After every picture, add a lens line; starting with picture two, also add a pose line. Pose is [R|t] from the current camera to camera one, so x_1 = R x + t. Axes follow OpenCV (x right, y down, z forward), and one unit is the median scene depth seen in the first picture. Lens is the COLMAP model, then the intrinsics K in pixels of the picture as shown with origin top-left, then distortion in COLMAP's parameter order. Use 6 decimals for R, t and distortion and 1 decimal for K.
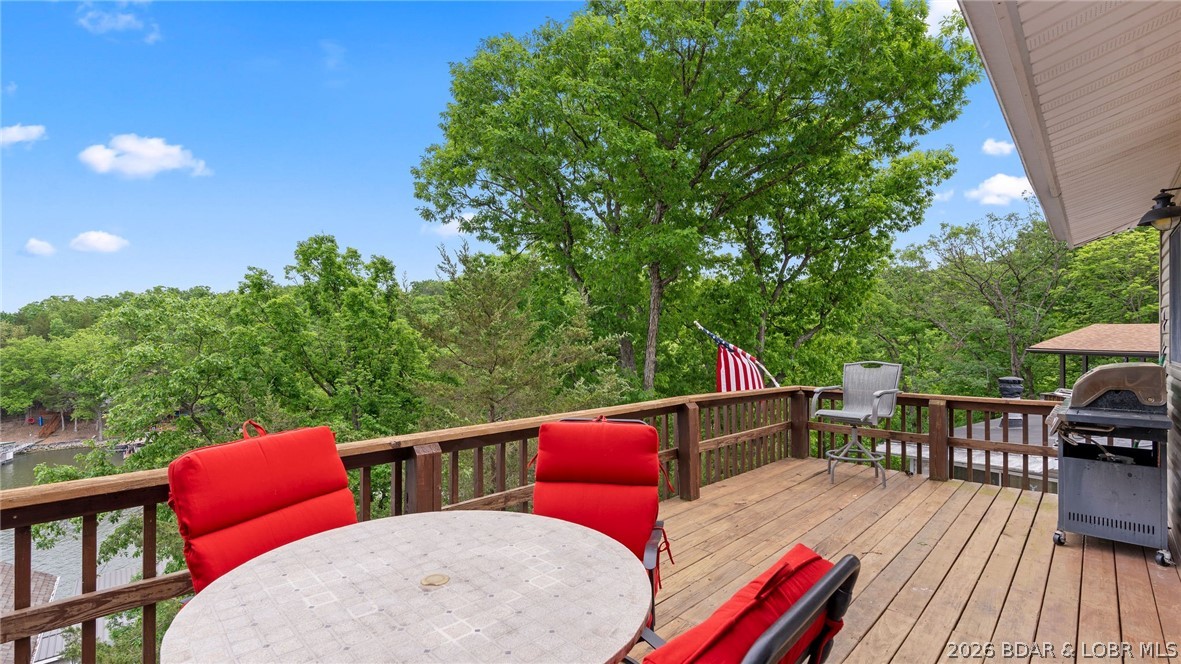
lens RADIAL K [[528.0, 0, 591.3], [0, 528.0, 341.0], [0, 0, 1]] dist [-0.004728, 0.001184]
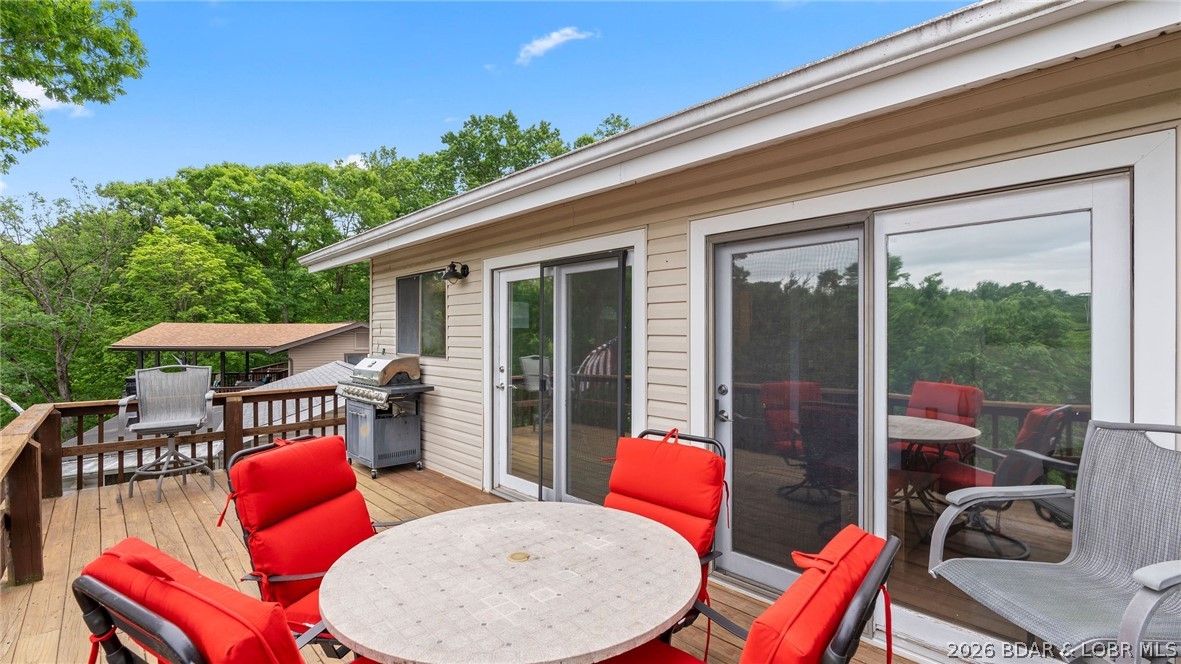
lens RADIAL K [[528.0, 0, 591.3], [0, 528.0, 341.0], [0, 0, 1]] dist [-0.004728, 0.001184]
pose [[0.053218, -0.013169, 0.998496, -1.311296], [0.004977, 0.999904, 0.012922, -0.046542], [-0.998571, 0.004282, 0.053278, 0.683510]]
